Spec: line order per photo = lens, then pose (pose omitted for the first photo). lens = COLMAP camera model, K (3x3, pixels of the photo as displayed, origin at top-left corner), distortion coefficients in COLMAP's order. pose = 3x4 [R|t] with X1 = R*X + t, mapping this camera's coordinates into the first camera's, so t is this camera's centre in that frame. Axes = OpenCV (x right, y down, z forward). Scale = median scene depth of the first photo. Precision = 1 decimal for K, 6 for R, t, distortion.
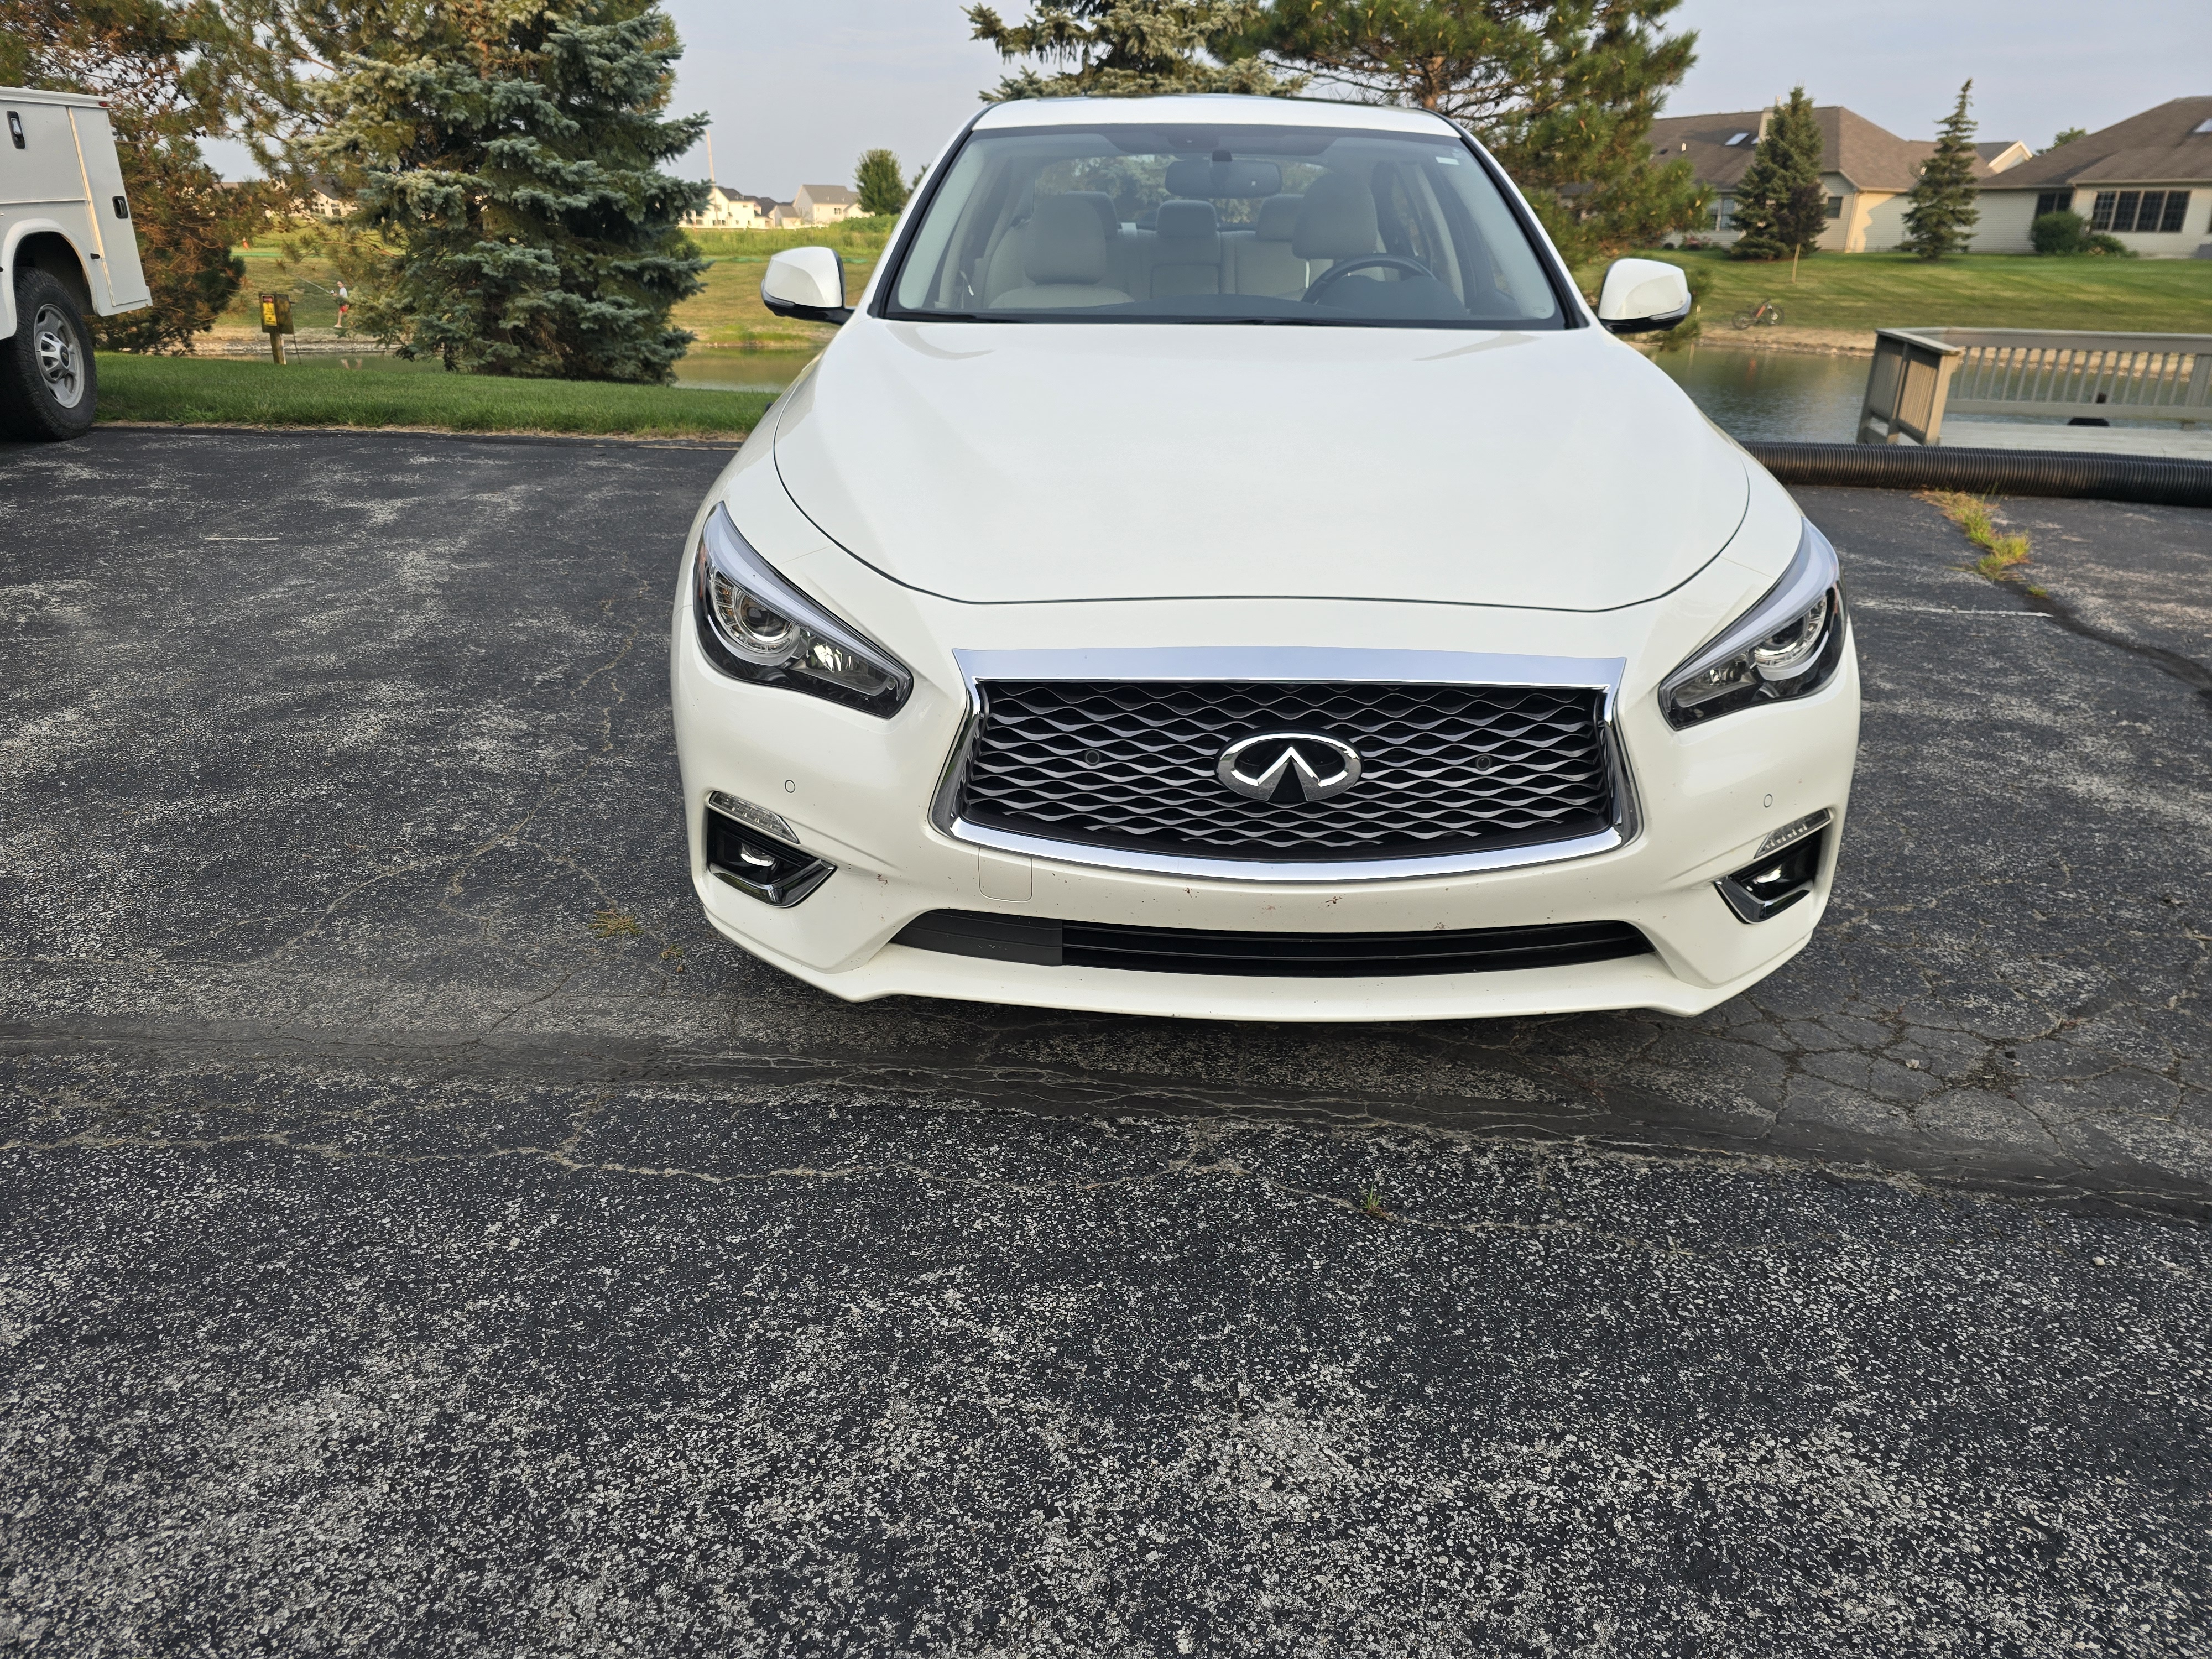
lens RADIAL K [[1488.3, 0, 1106.0], [0, 1488.3, 829.5], [0, 0, 1]] dist [0.036775, -0.032487]
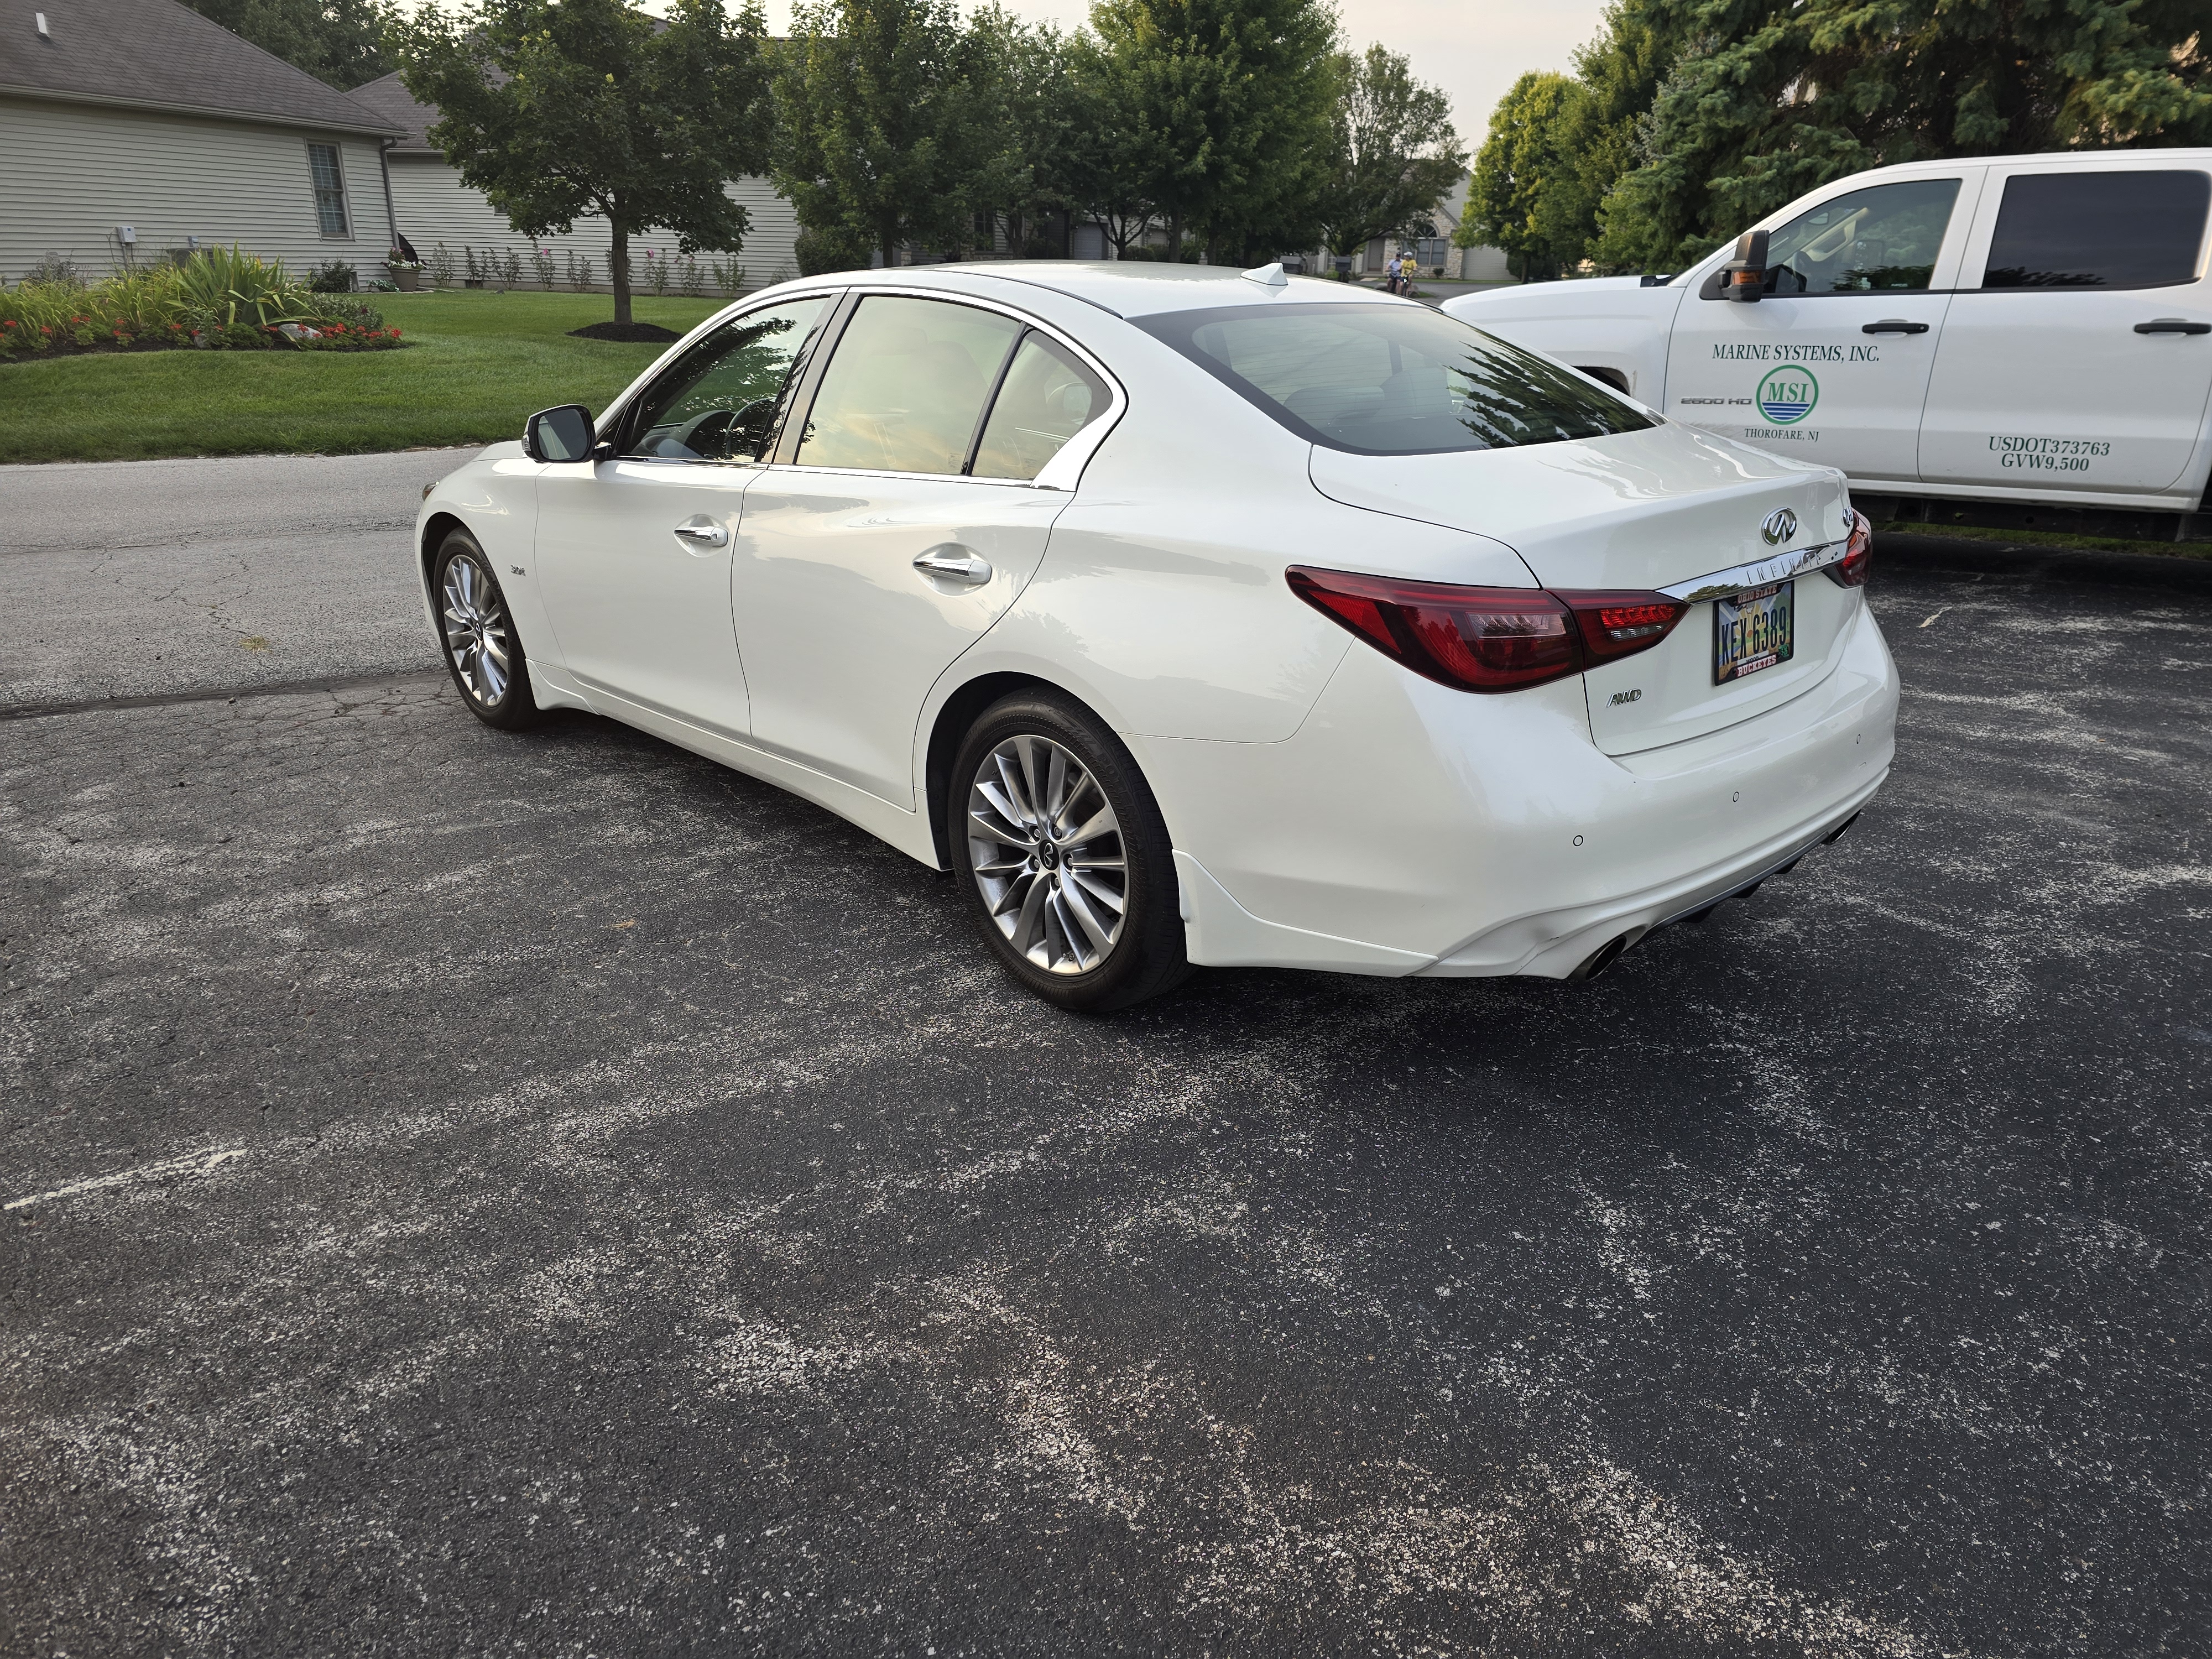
lens RADIAL K [[1486.0, 0, 1106.0], [0, 1486.0, 829.5], [0, 0, 1]] dist [0.043364, -0.042778]
pose [[-0.721442, 0.219621, -0.656725, 1.403498], [-0.283652, 0.771435, 0.569587, -1.427631], [0.631714, 0.597205, -0.494250, 3.206915]]
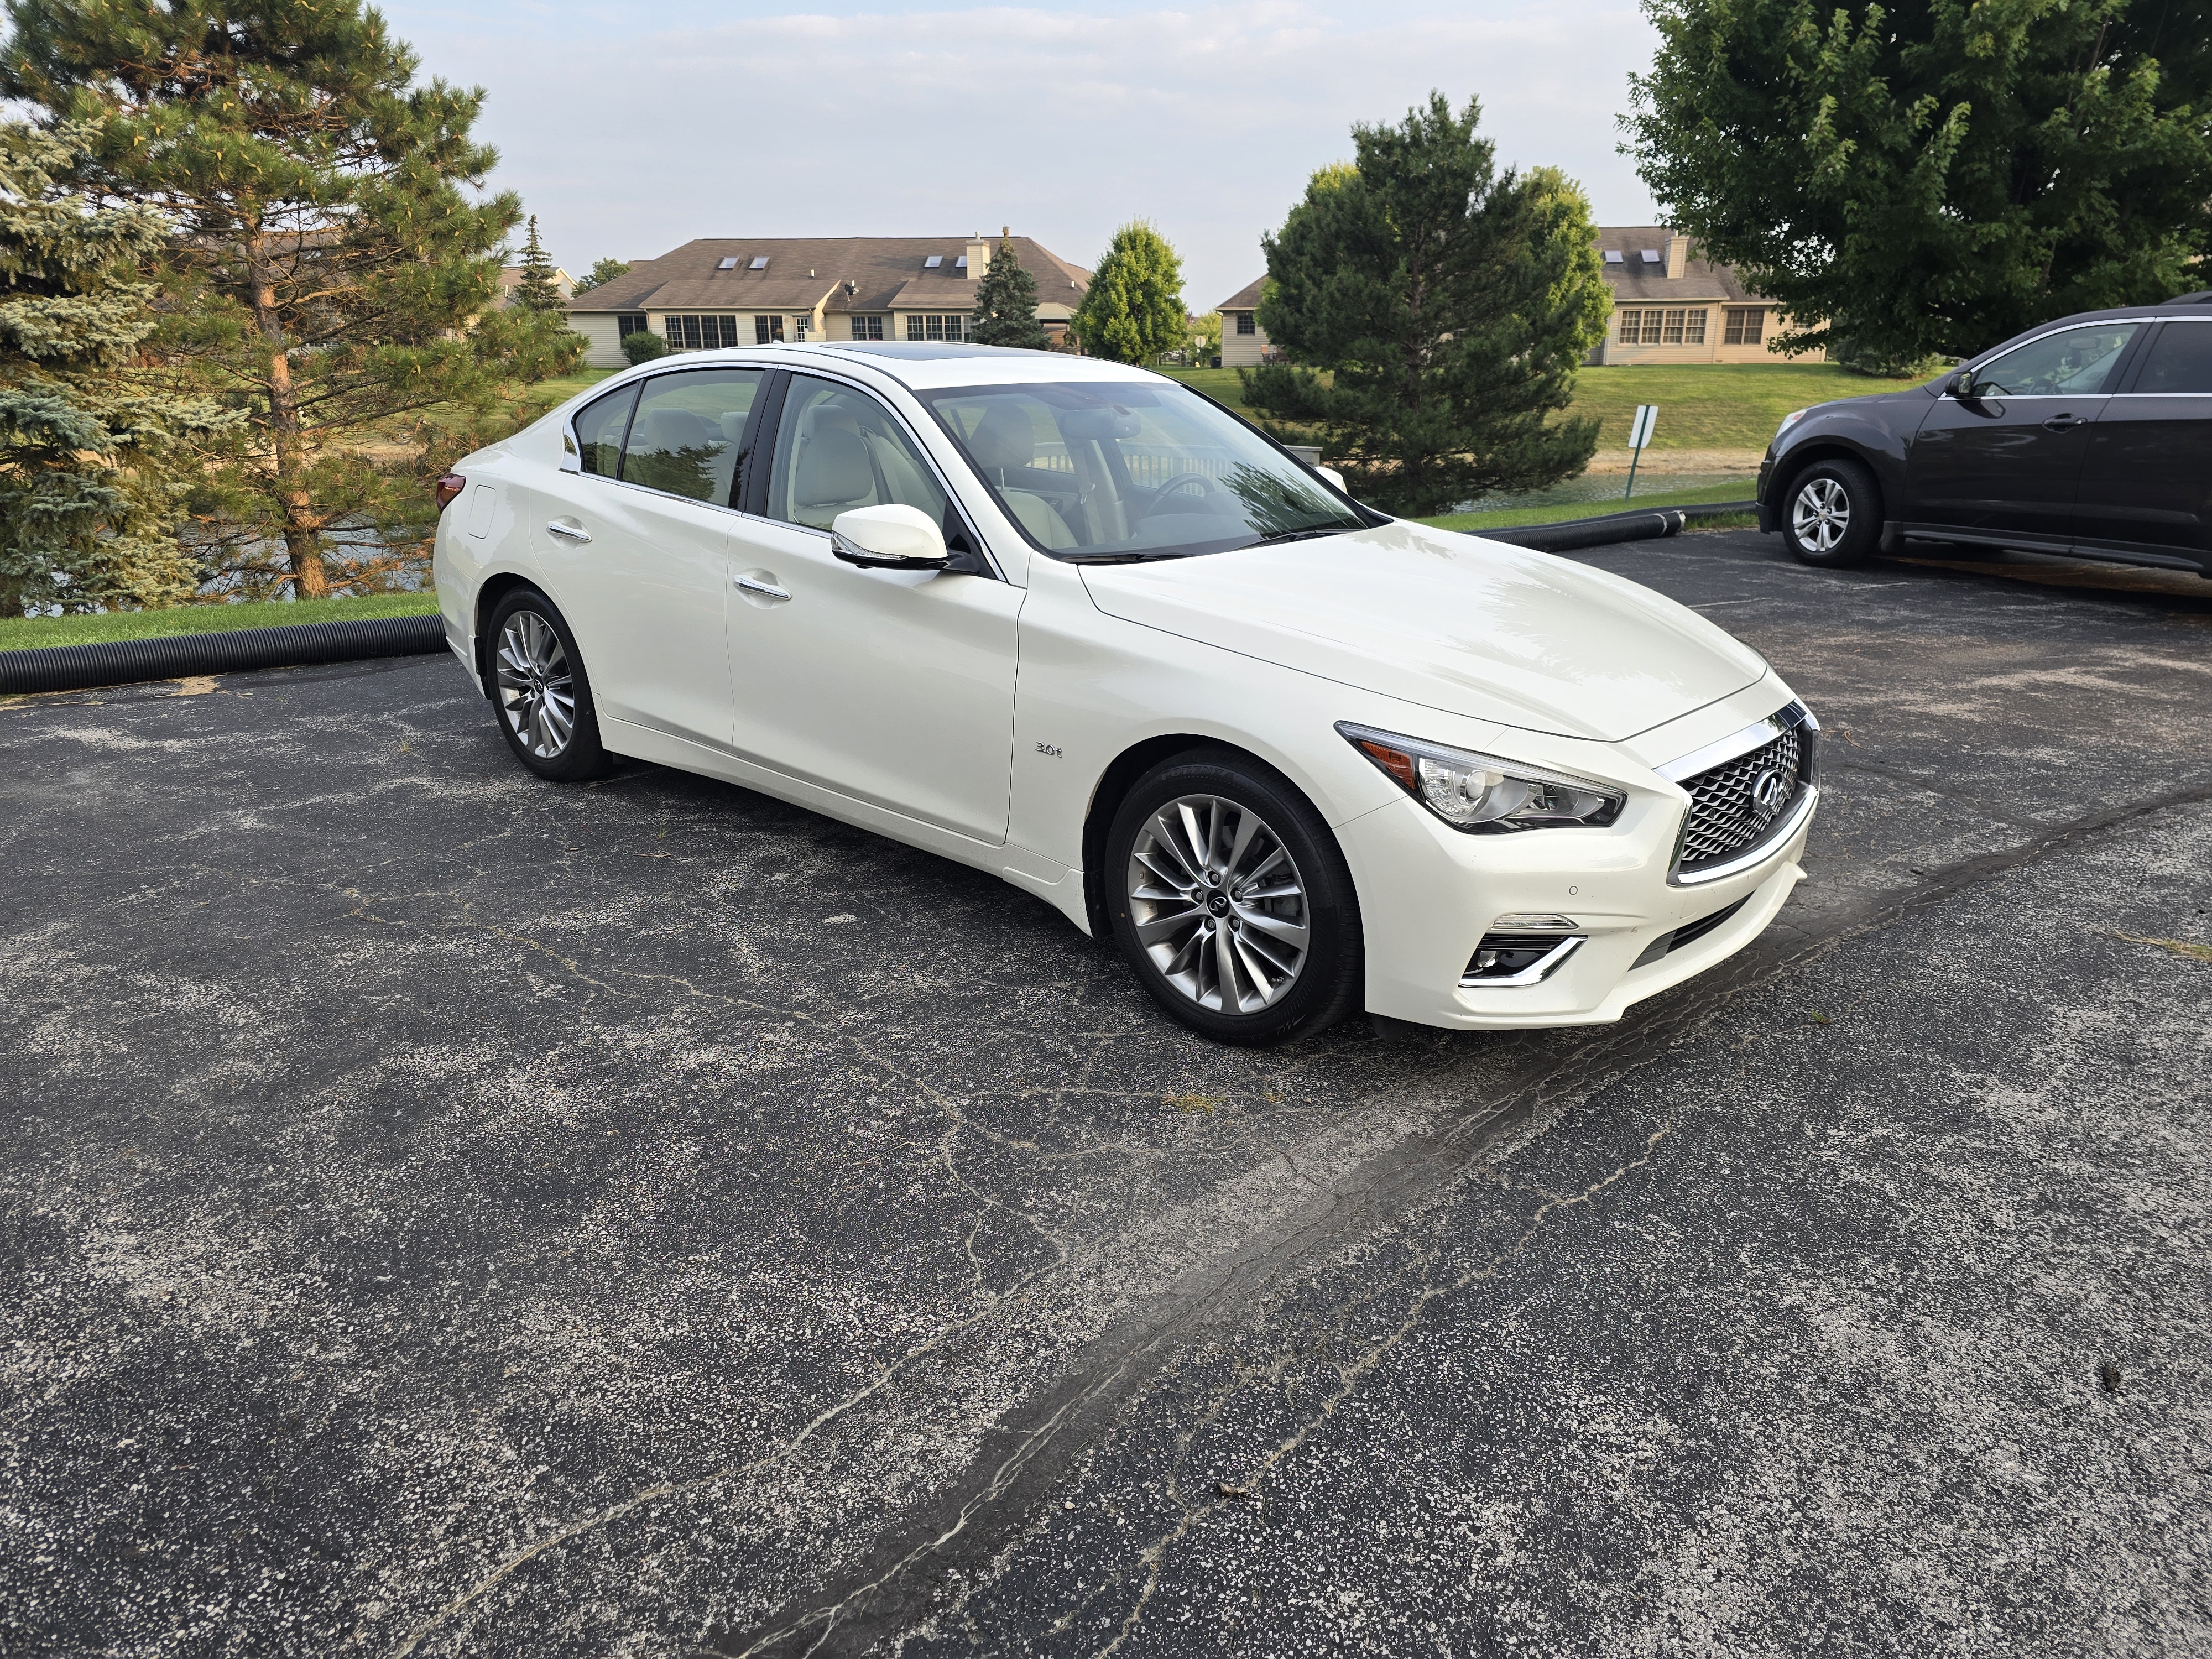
lens RADIAL K [[1486.0, 0, 1106.0], [0, 1486.0, 829.5], [0, 0, 1]] dist [0.043364, -0.042778]
pose [[0.656732, -0.243751, 0.713645, -1.439297], [0.289817, 0.955227, 0.059561, -0.284036], [-0.696211, 0.167710, 0.697971, 0.281129]]
